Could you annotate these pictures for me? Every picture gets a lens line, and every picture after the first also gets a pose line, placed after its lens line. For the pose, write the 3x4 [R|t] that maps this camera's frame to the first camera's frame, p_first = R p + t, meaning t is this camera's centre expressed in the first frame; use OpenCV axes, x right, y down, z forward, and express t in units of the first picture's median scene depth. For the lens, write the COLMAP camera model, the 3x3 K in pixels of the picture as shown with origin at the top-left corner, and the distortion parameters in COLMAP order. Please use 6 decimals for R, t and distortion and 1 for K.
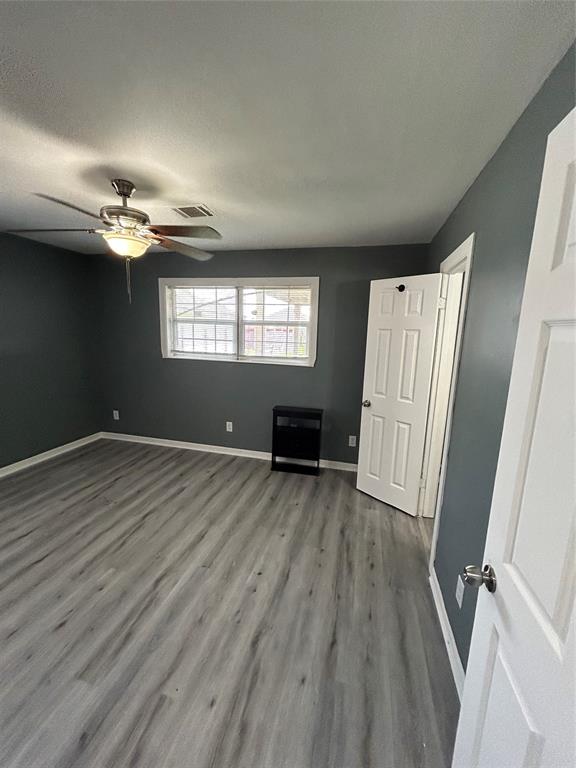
lens RADIAL K [[309.1, 0, 287.1], [0, 309.1, 382.7], [0, 0, 1]] dist [-0.002079, 0.000132]
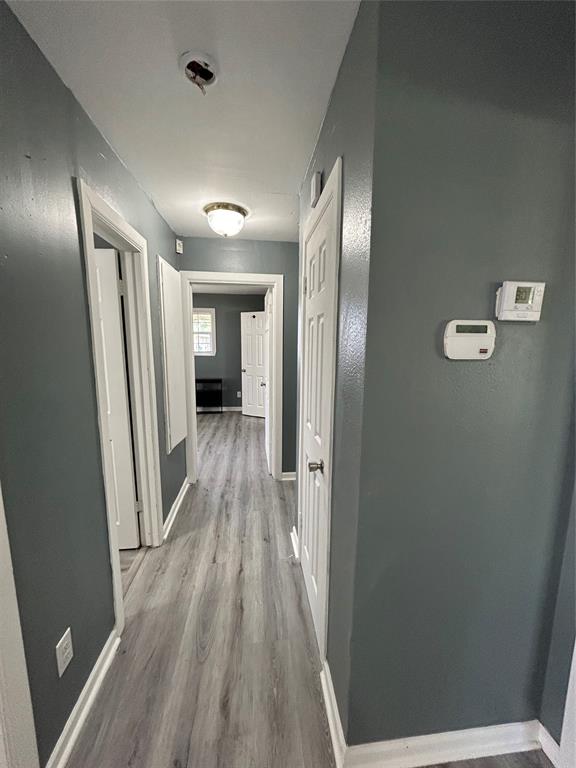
lens RADIAL K [[309.1, 0, 287.1], [0, 309.1, 382.7], [0, 0, 1]] dist [-0.002079, 0.000132]
pose [[0.934557, -0.071605, 0.348534, -0.200421], [0.080389, 0.996705, -0.010786, 0.194977], [-0.346613, 0.038098, 0.937234, -1.046628]]
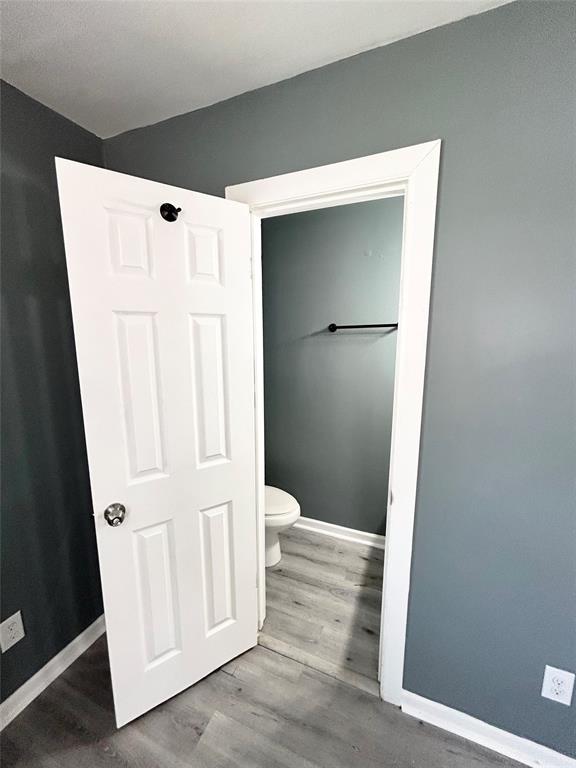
lens RADIAL K [[309.1, 0, 287.1], [0, 309.1, 382.7], [0, 0, 1]] dist [-0.002079, 0.000132]
pose [[0.152741, -0.180180, 0.971702, -0.041898], [0.181998, 0.971551, 0.151544, -0.102843], [-0.971363, 0.153700, 0.181188, 0.700531]]
